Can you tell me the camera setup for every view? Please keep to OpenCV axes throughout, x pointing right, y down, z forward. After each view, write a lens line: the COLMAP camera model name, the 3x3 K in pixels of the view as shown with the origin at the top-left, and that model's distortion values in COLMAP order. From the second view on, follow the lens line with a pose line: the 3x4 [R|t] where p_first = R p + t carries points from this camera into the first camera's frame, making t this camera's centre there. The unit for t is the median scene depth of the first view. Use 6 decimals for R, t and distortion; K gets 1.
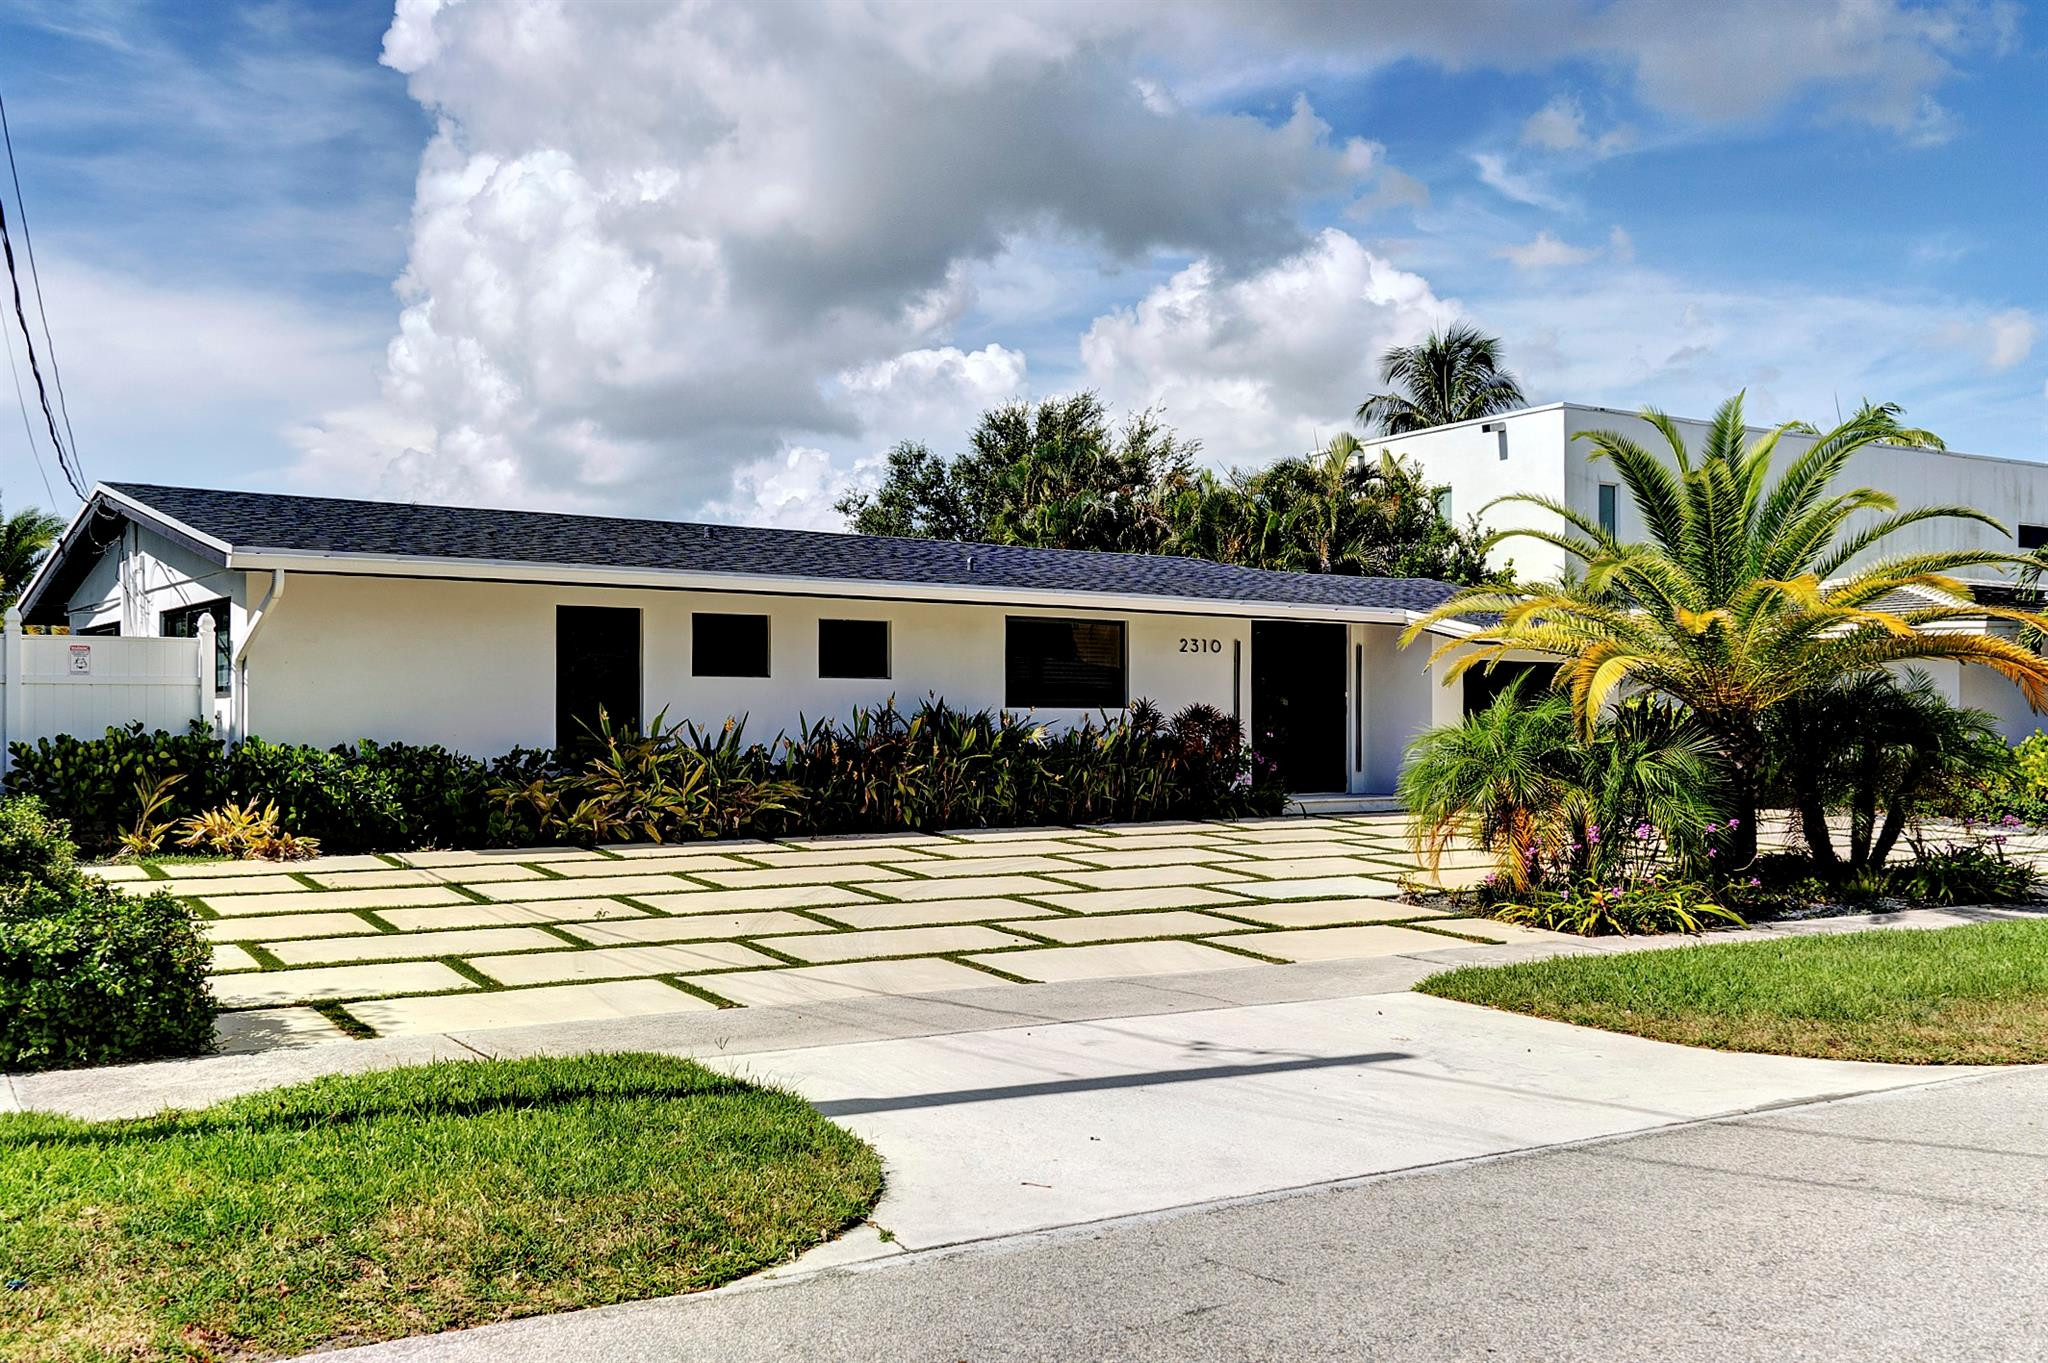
lens RADIAL K [[2118.4, 0, 1024.0], [0, 2118.4, 681.5], [0, 0, 1]] dist [-0.008942, 0.004025]
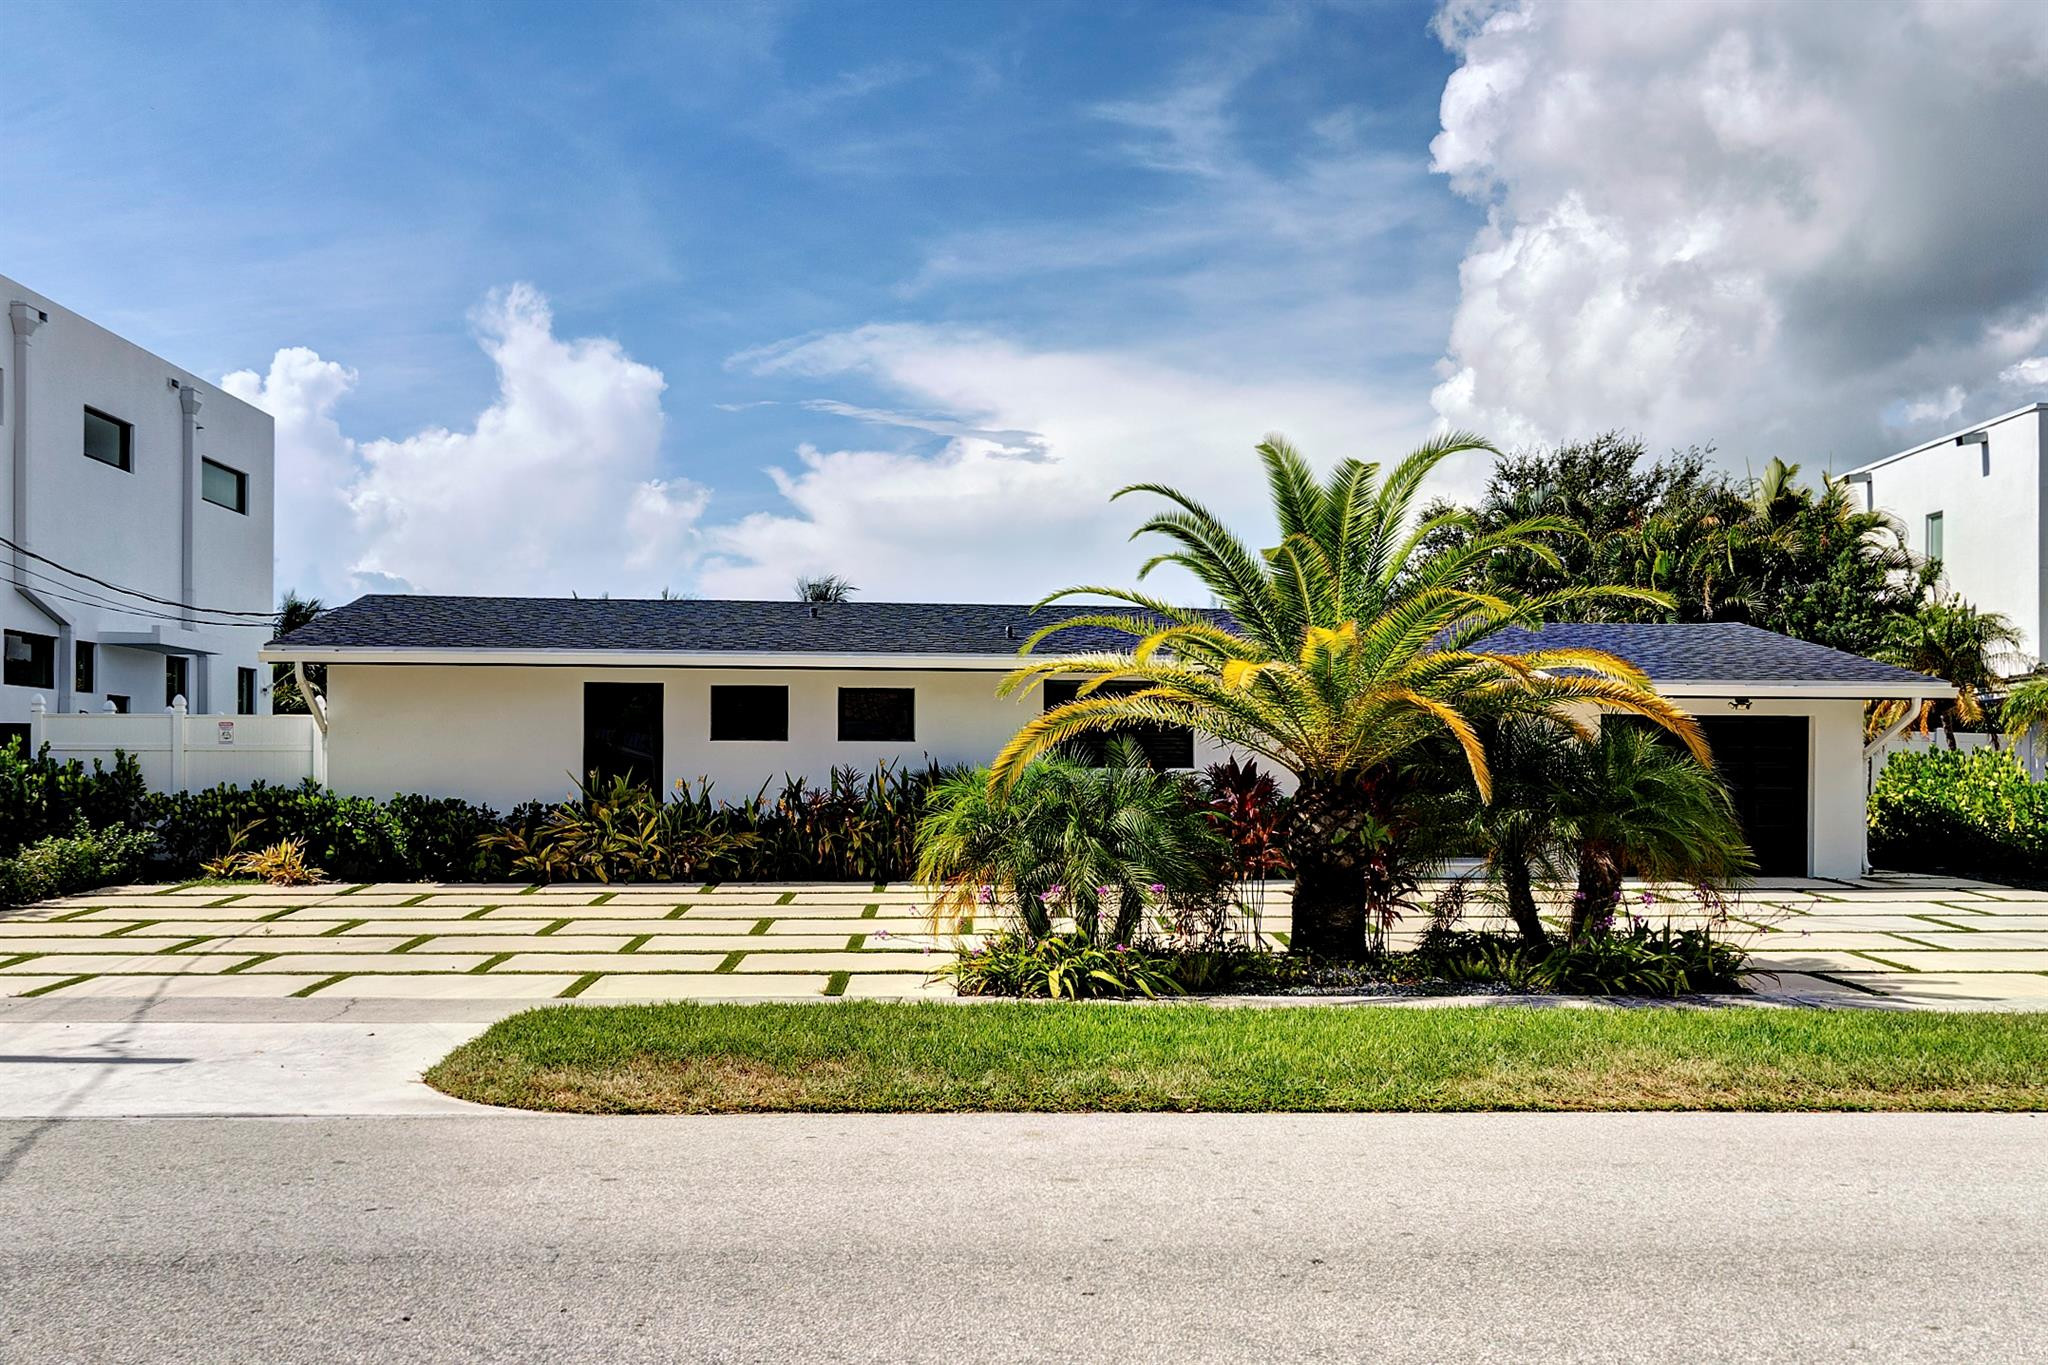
lens RADIAL K [[2118.4, 0, 1024.0], [0, 2118.4, 682.5], [0, 0, 1]] dist [-0.008942, 0.004025]
pose [[0.835840, -0.023475, -0.548471, 0.612428], [0.008368, 0.999514, -0.030027, 0.001934], [0.548909, 0.020509, 0.835631, 0.126461]]
